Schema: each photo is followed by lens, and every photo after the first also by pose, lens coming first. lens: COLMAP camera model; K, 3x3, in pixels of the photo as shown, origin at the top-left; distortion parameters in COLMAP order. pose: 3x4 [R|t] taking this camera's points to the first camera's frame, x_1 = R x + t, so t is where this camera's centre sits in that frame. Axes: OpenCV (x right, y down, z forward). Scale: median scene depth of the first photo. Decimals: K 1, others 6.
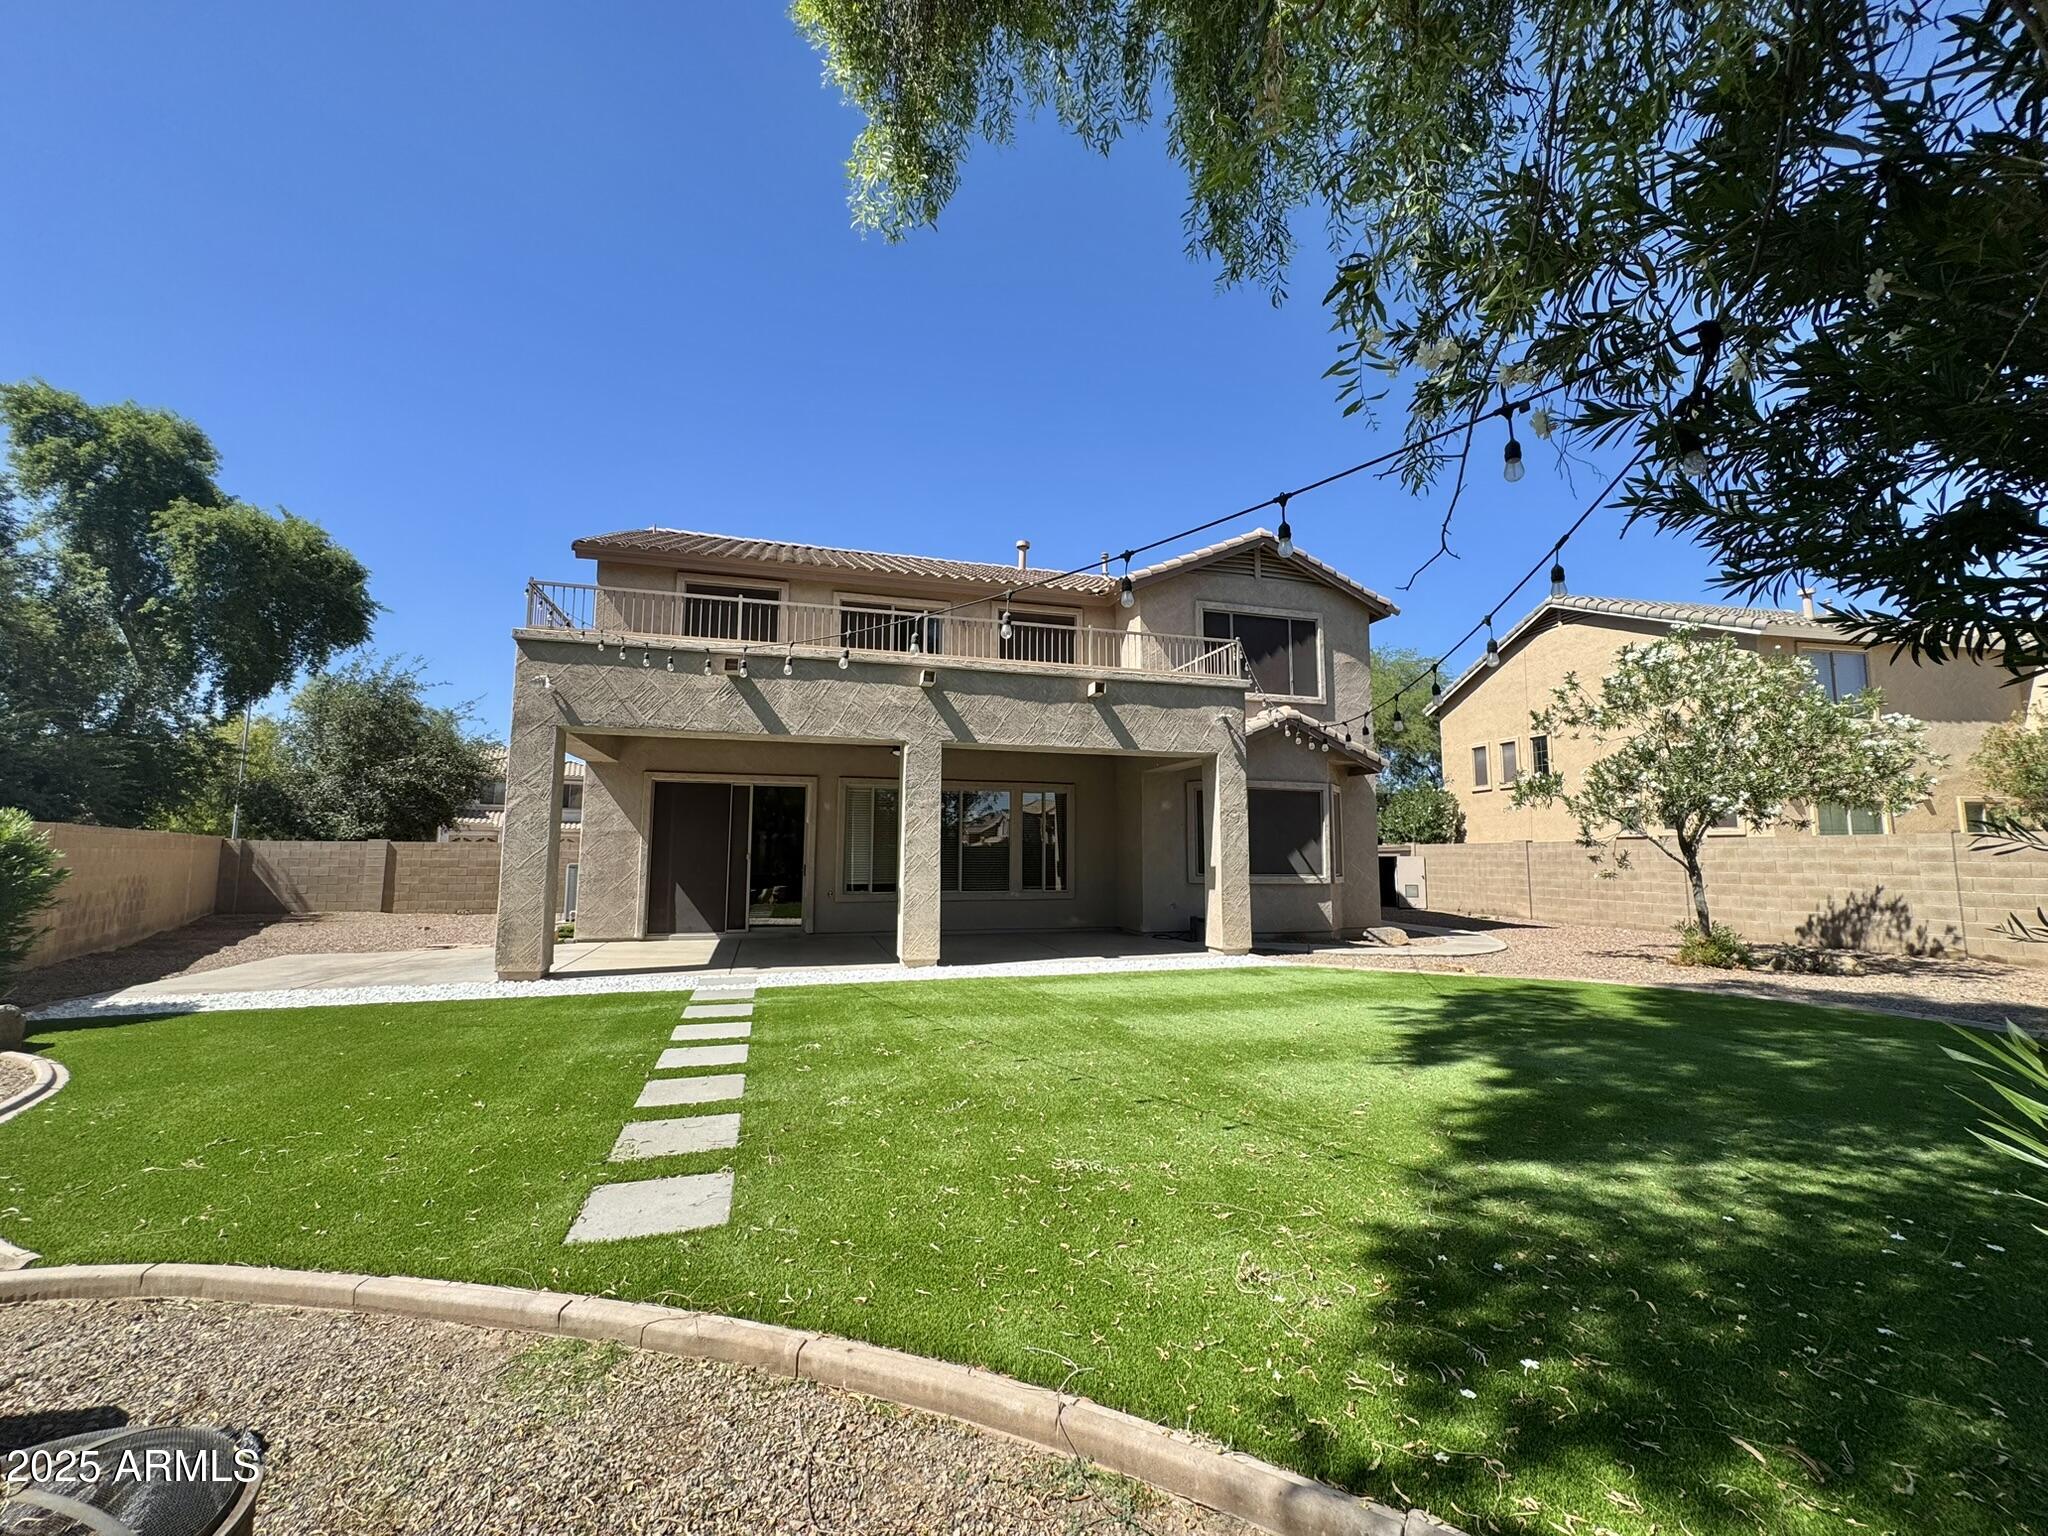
lens RADIAL K [[819.4, 0, 1024.0], [0, 819.4, 768.0], [0, 0, 1]] dist [0.001289, -0.000020]
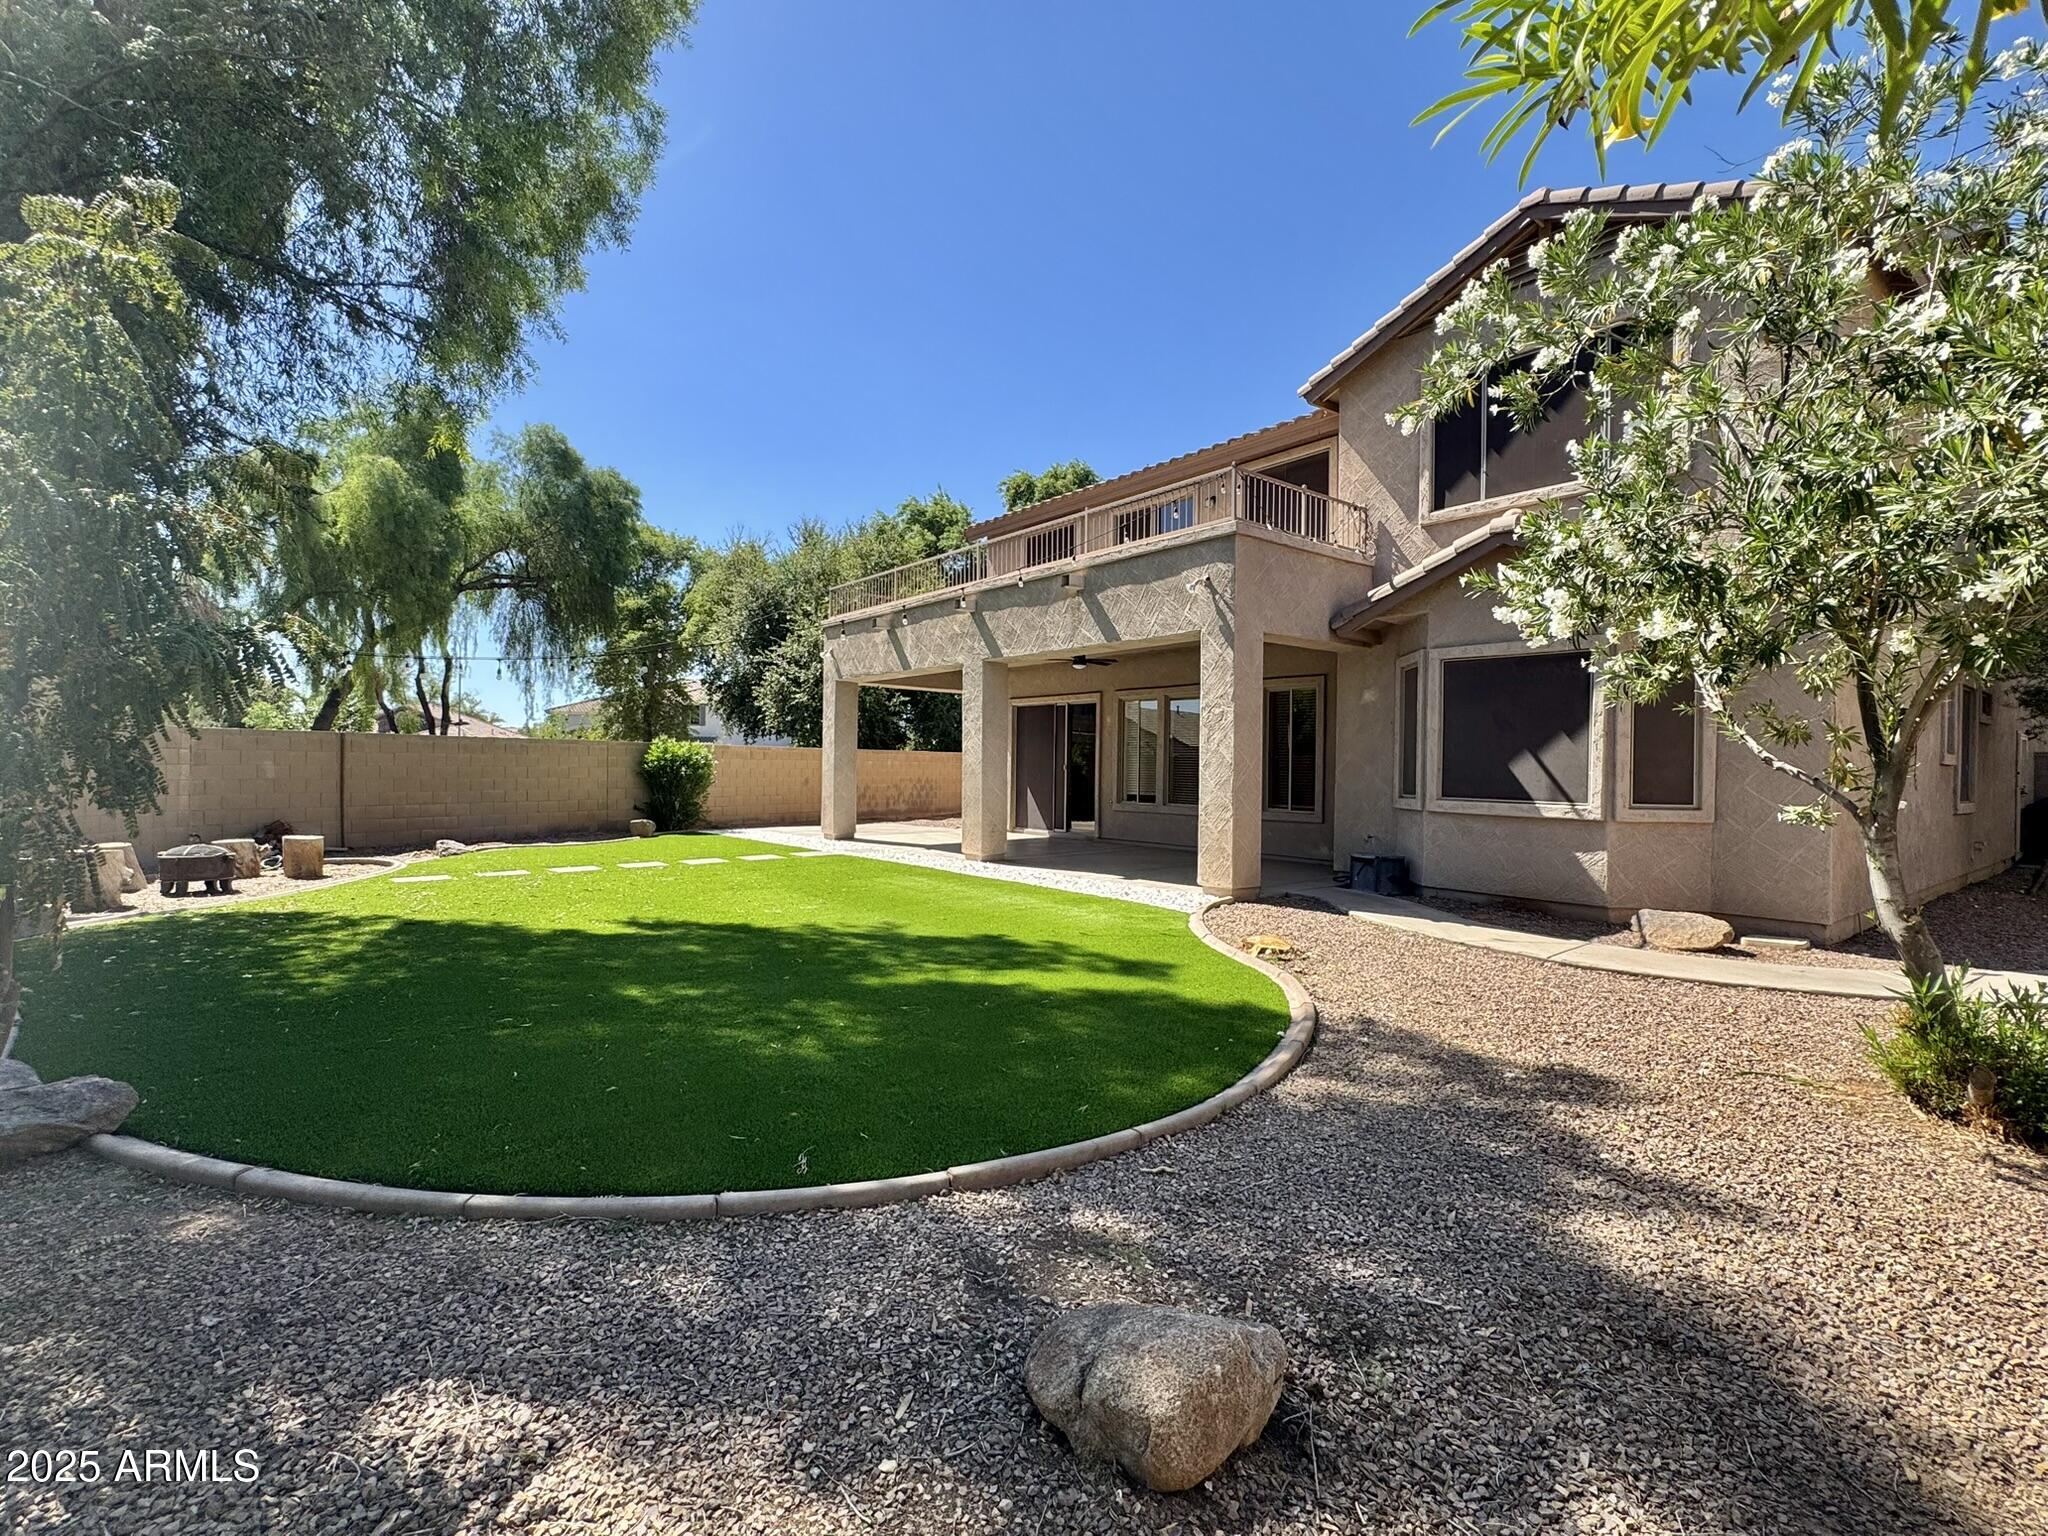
lens RADIAL K [[950.6, 0, 1024.0], [0, 950.6, 768.0], [0, 0, 1]] dist [0.001847, 0.000199]
pose [[0.376047, 0.004421, -0.926590, 0.988585], [0.092158, 0.994852, 0.042148, 0.056059], [0.922006, -0.101243, 0.373703, 0.517660]]
